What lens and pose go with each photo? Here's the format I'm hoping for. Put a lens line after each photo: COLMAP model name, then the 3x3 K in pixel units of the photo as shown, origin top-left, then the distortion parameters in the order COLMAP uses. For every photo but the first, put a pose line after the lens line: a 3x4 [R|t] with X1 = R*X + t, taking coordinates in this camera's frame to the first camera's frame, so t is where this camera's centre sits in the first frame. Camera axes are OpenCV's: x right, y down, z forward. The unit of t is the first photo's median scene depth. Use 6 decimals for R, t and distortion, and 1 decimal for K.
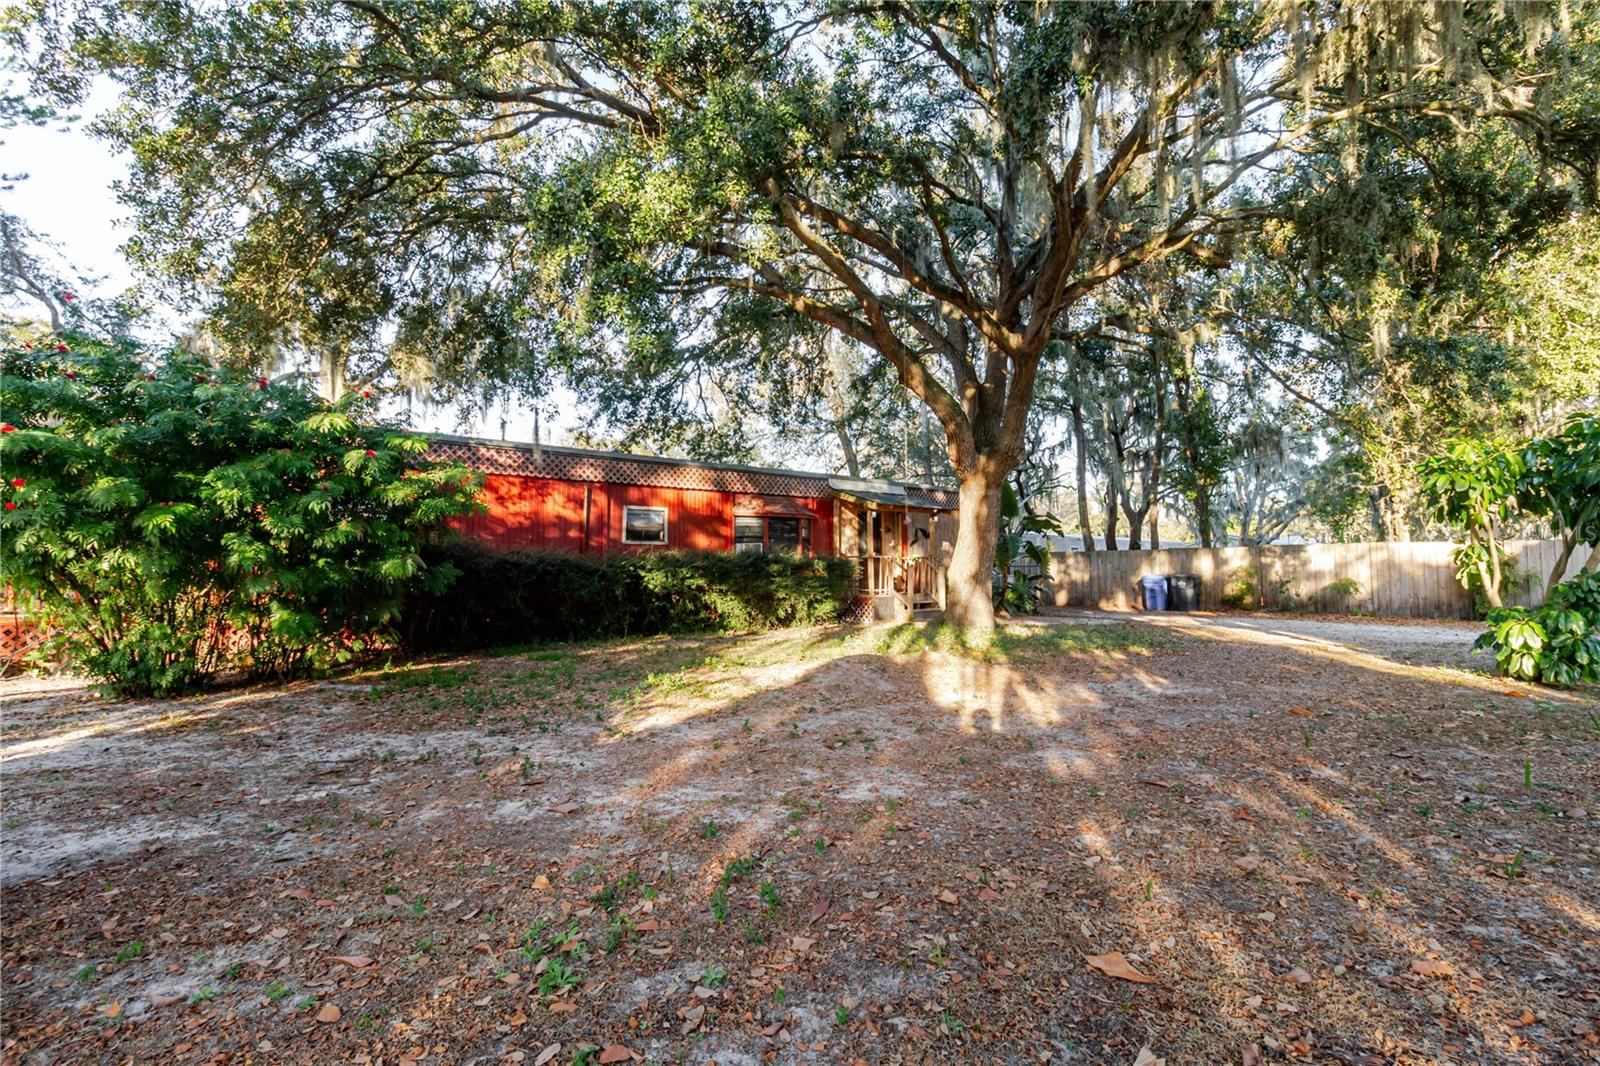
lens RADIAL K [[736.3, 0, 803.3], [0, 736.3, 524.5], [0, 0, 1]] dist [0.009312, 0.000006]
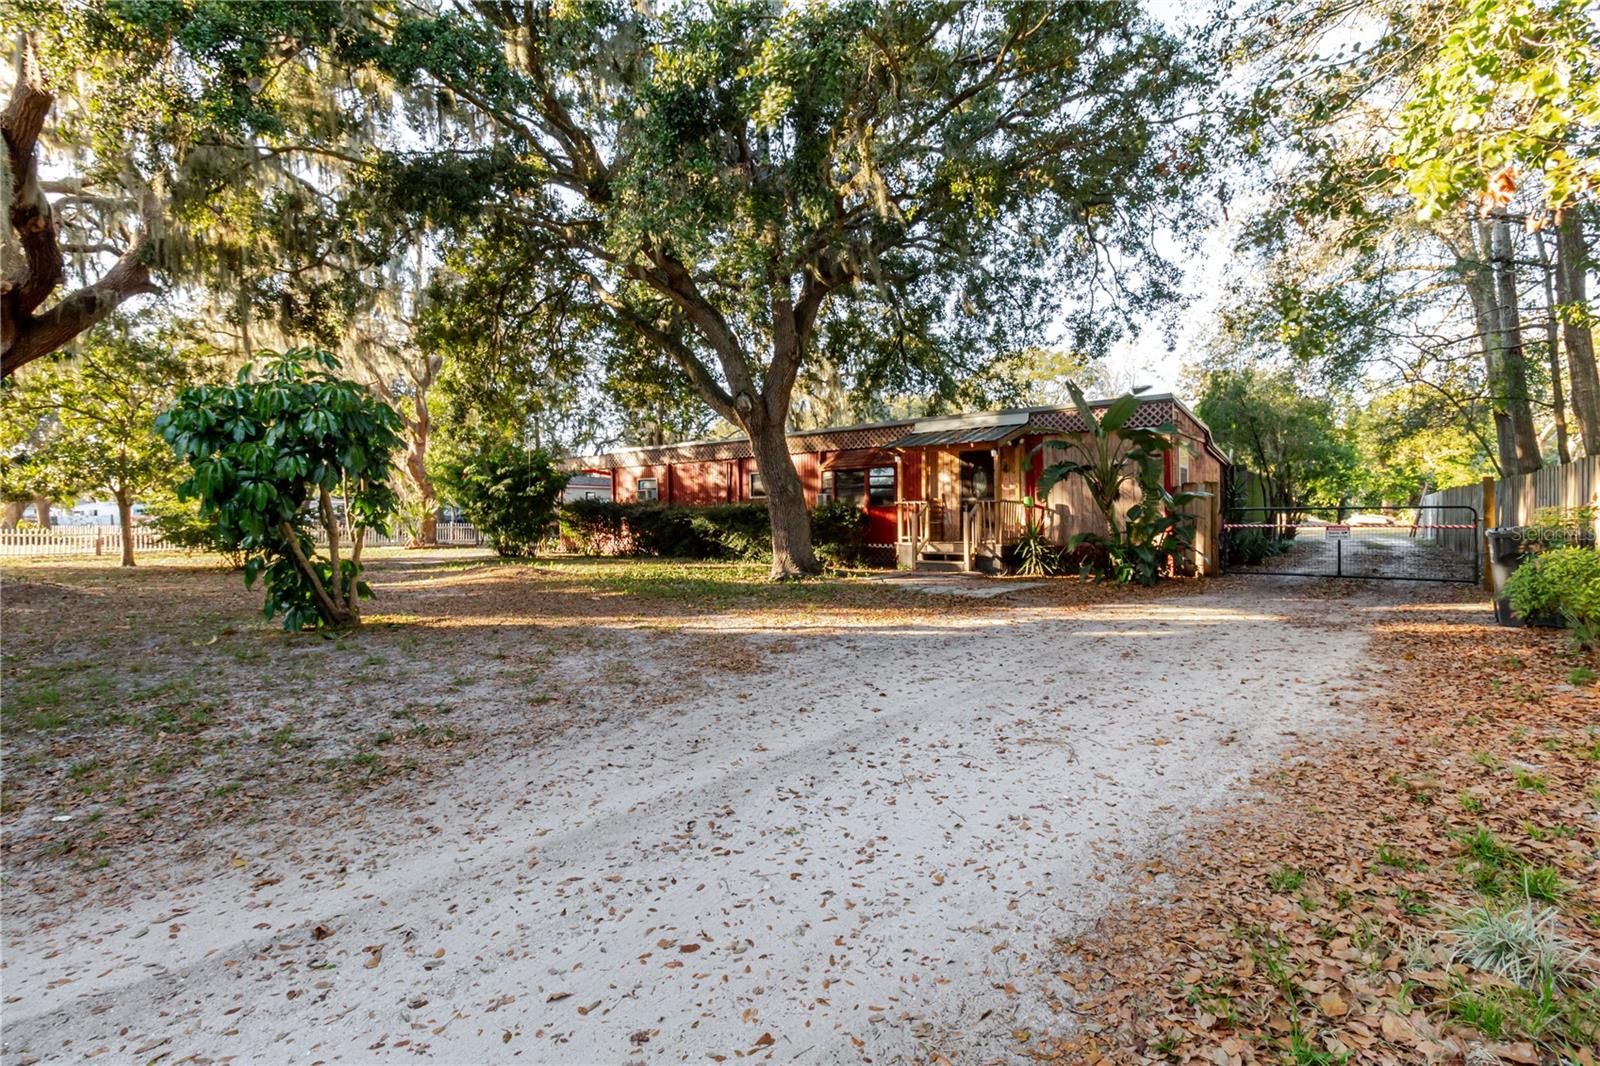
lens RADIAL K [[736.3, 0, 797.5], [0, 736.3, 531.2], [0, 0, 1]] dist [0.009312, 0.000006]
pose [[0.181787, 0.002995, -0.983333, 1.301945], [0.045290, 0.998909, 0.011416, 0.083268], [0.982294, -0.046611, 0.181452, 0.911442]]
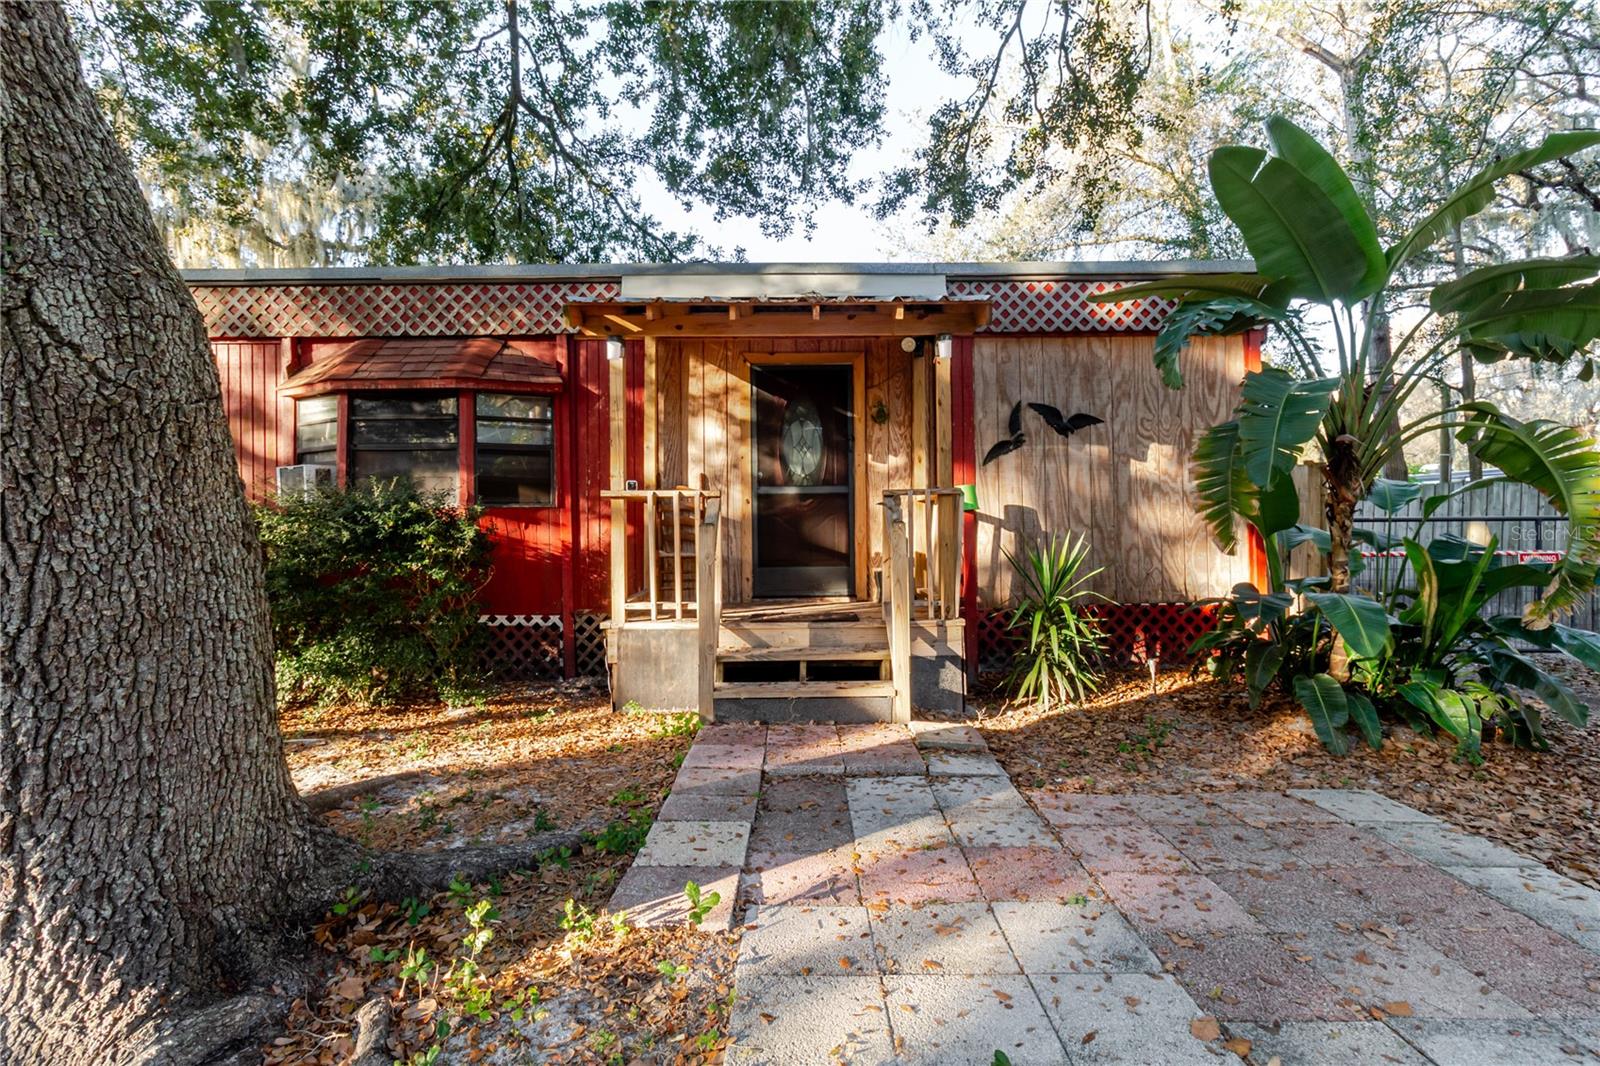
lens RADIAL K [[736.3, 0, 812.8], [0, 736.3, 518.4], [0, 0, 1]] dist [0.009312, 0.000006]
pose [[0.756347, -0.022677, -0.653778, 0.448171], [0.041090, 0.999072, 0.012883, 0.069816], [0.652879, -0.036608, 0.756577, 1.080655]]
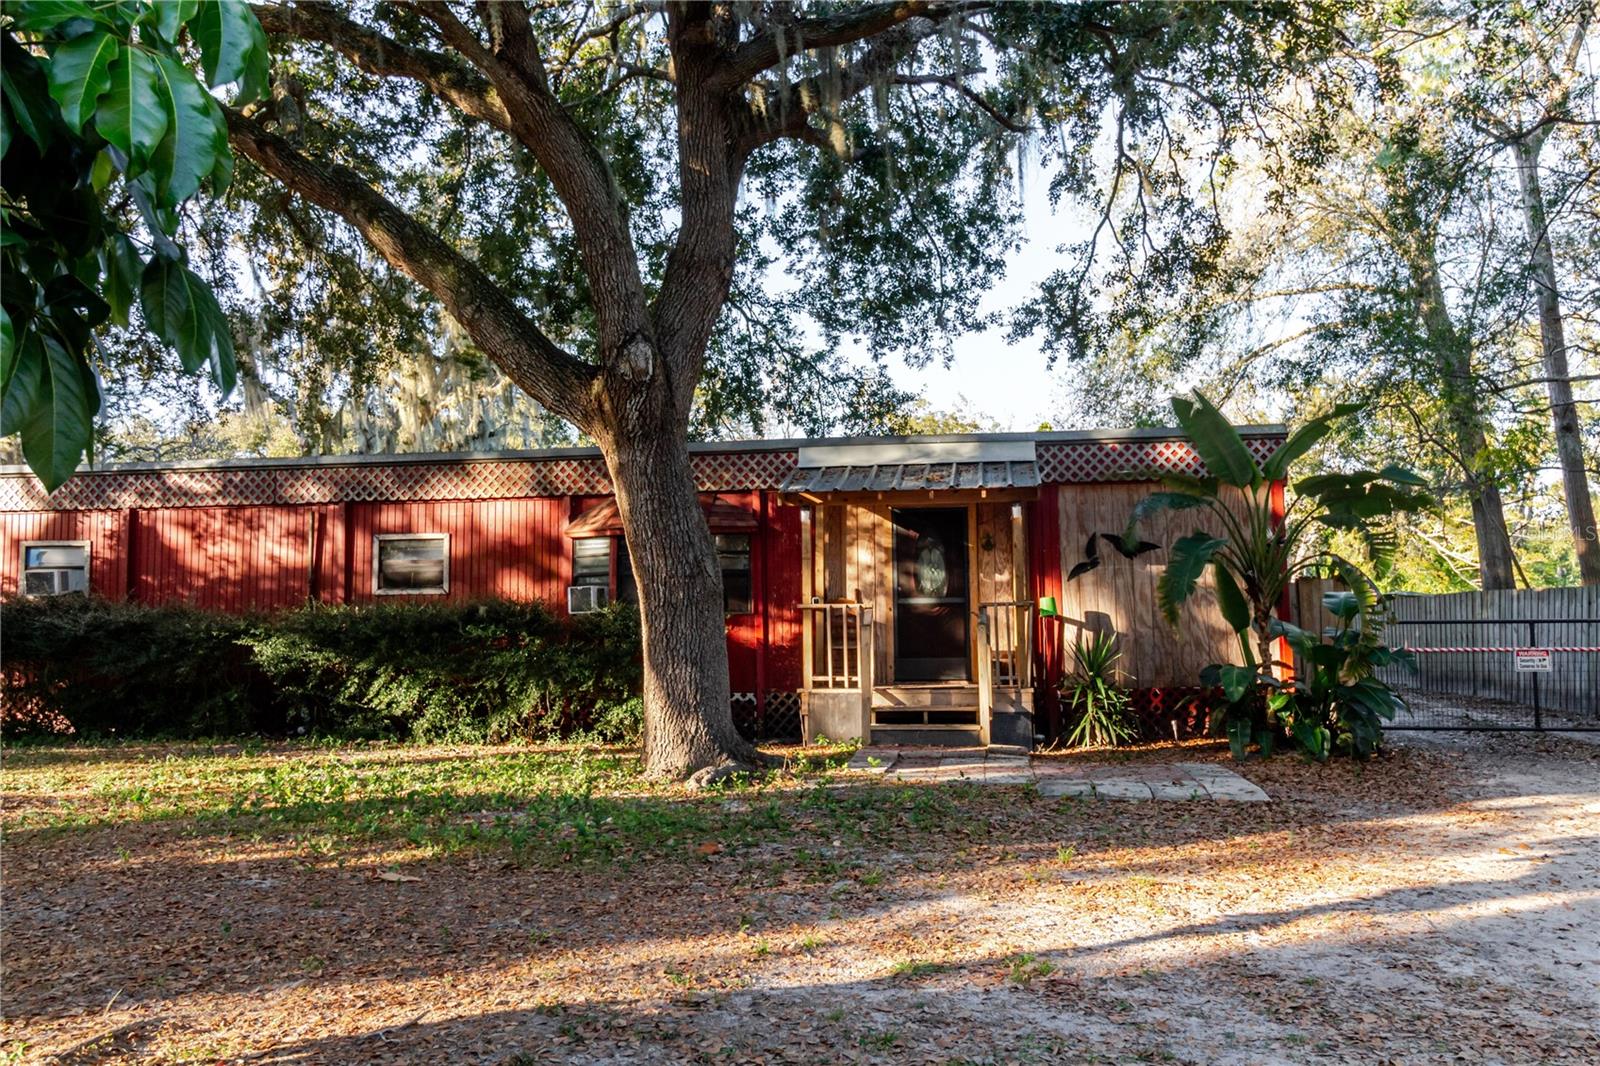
lens RADIAL K [[1258.2, 0, 801.6], [0, 1258.2, 526.6], [0, 0, 1]] dist [-0.001026, 0.005771]
pose [[0.641833, -0.080613, -0.762595, 0.903644], [0.045751, 0.996713, -0.066855, 0.061337], [0.765478, 0.008021, 0.643412, 0.642409]]
